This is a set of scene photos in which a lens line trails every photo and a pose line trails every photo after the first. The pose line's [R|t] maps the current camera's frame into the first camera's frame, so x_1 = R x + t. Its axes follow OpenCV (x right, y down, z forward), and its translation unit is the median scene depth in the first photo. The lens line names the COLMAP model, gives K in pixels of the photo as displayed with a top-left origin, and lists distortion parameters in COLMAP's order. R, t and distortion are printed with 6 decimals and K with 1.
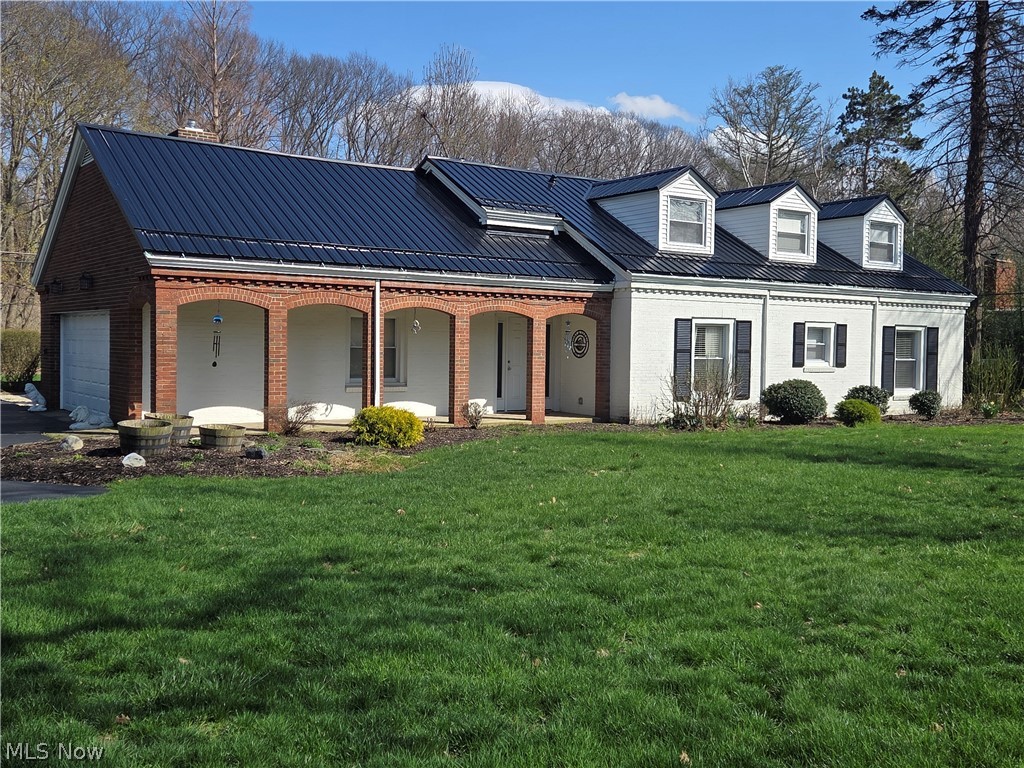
lens RADIAL K [[1011.7, 0, 512.6], [0, 1011.7, 381.4], [0, 0, 1]] dist [0.041498, 0.000000]
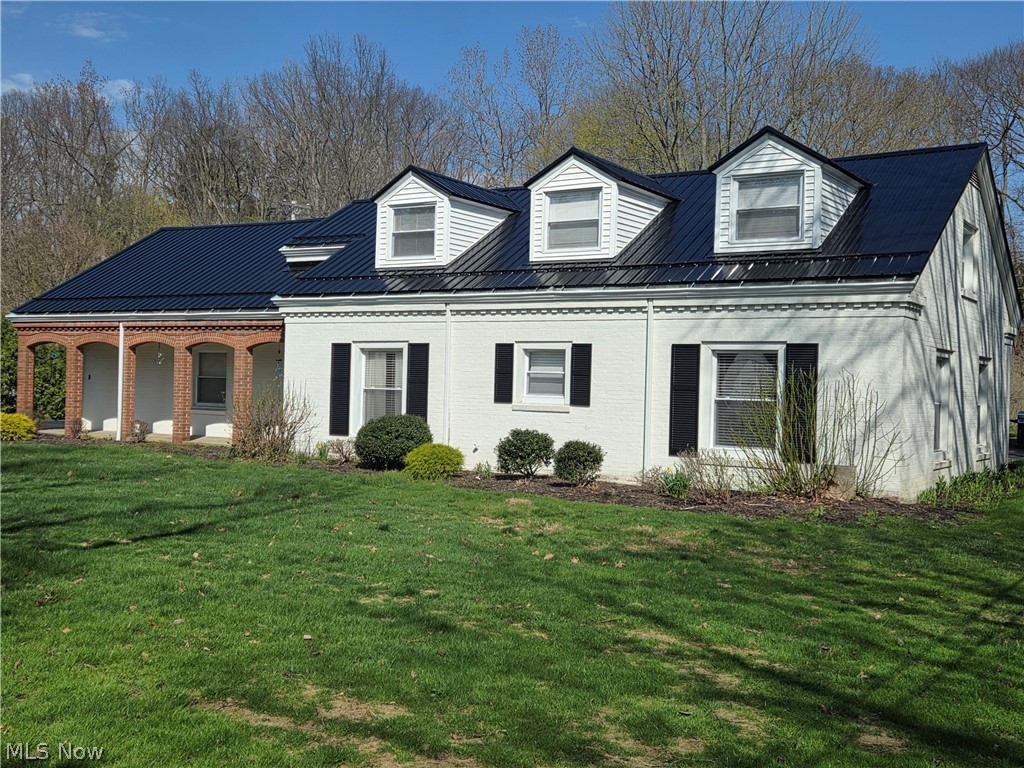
lens RADIAL K [[1109.5, 0, 511.8], [0, 1109.5, 384.6], [0, 0, 1]] dist [0.059516, 0.000000]
pose [[0.395752, -0.003432, -0.918351, 1.088757], [-0.050446, 0.998402, -0.025470, -0.007508], [0.916971, 0.056407, 0.394946, 0.721809]]
